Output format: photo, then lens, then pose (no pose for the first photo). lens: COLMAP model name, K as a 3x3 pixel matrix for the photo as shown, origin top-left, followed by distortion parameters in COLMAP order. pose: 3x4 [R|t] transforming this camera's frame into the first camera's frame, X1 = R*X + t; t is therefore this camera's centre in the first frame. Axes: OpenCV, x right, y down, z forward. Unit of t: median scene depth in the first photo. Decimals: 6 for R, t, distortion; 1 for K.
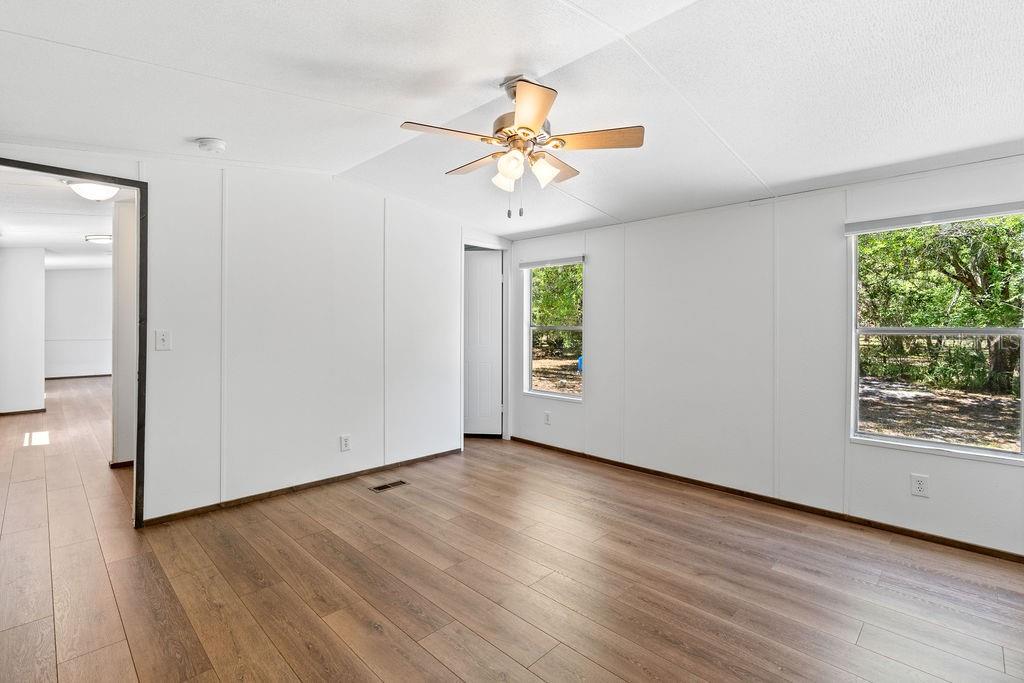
lens RADIAL K [[470.5, 0, 509.3], [0, 470.5, 323.7], [0, 0, 1]] dist [0.001177, 0.000204]
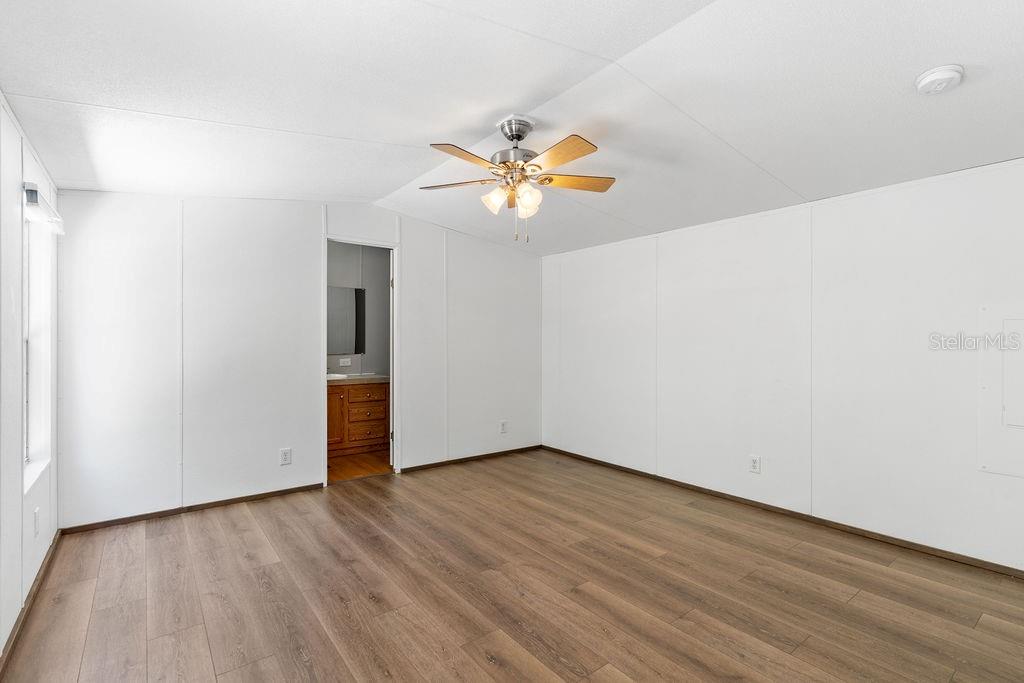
lens RADIAL K [[475.8, 0, 511.6], [0, 475.8, 350.1], [0, 0, 1]] dist [-0.004764, 0.000019]
pose [[-0.991488, -0.007970, 0.129951, -0.084369], [-0.005327, 0.999772, 0.020676, 0.009025], [-0.130086, 0.019808, -0.991305, 1.602275]]
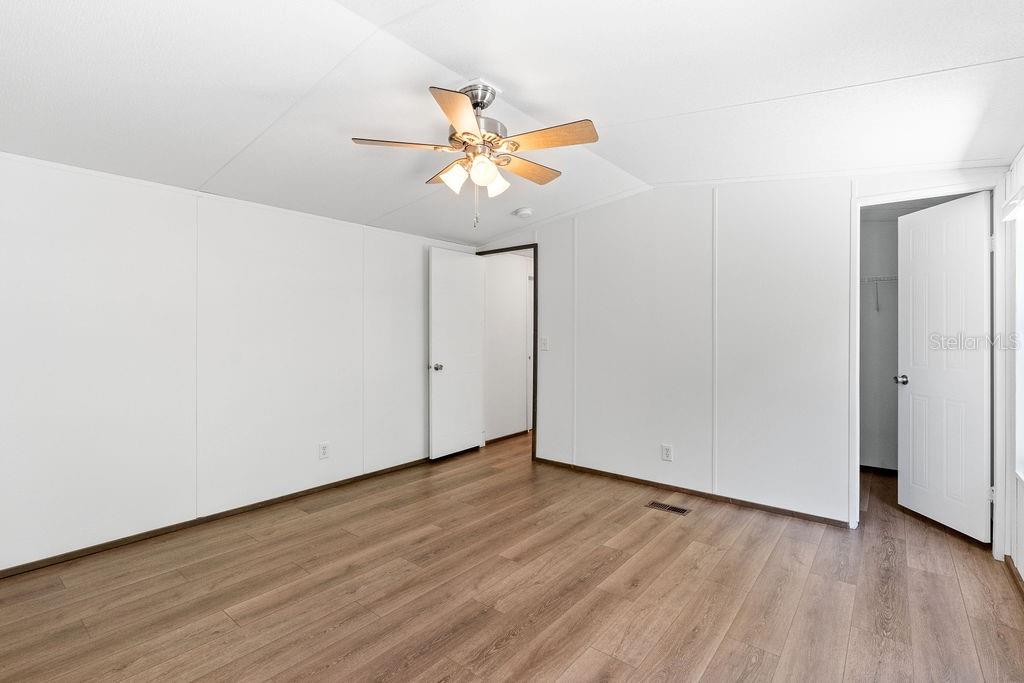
lens RADIAL K [[472.8, 0, 515.4], [0, 472.8, 327.0], [0, 0, 1]] dist [-0.006877, 0.000271]
pose [[0.104681, -0.018389, -0.994336, 0.769926], [0.000818, 0.999830, -0.018404, 0.010059], [0.994506, 0.001113, 0.104678, 0.735146]]
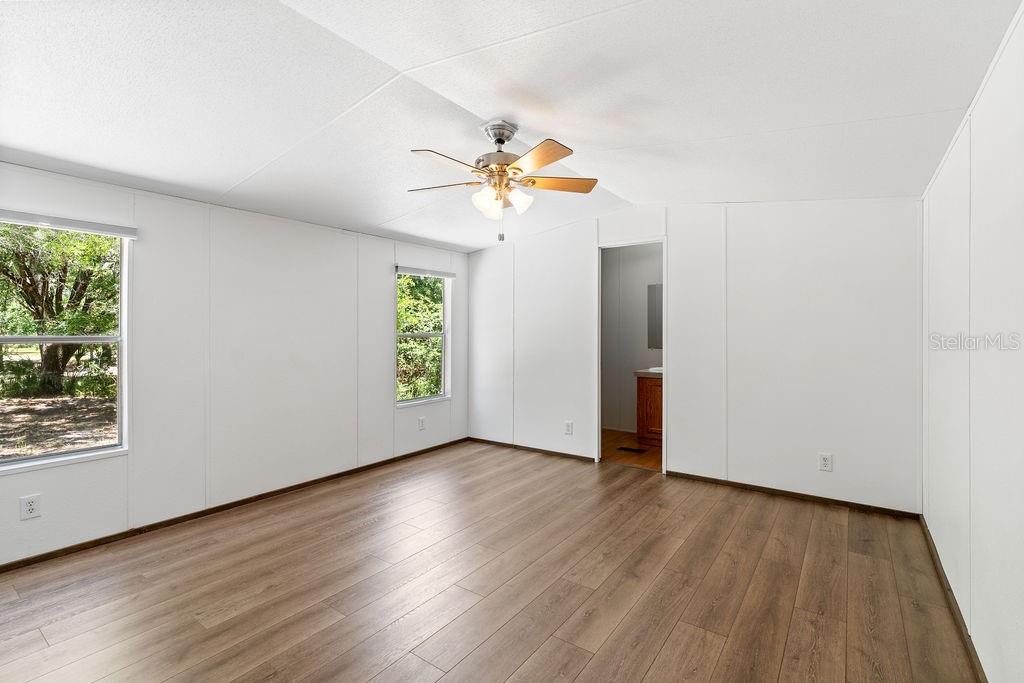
lens RADIAL K [[472.8, 0, 515.4], [0, 472.8, 327.0], [0, 0, 1]] dist [-0.006877, 0.000271]
pose [[-0.159425, 0.007252, 0.987183, -0.853827], [-0.001590, 0.999970, -0.007603, -0.001873], [-0.987209, -0.002782, -0.159409, 0.865151]]
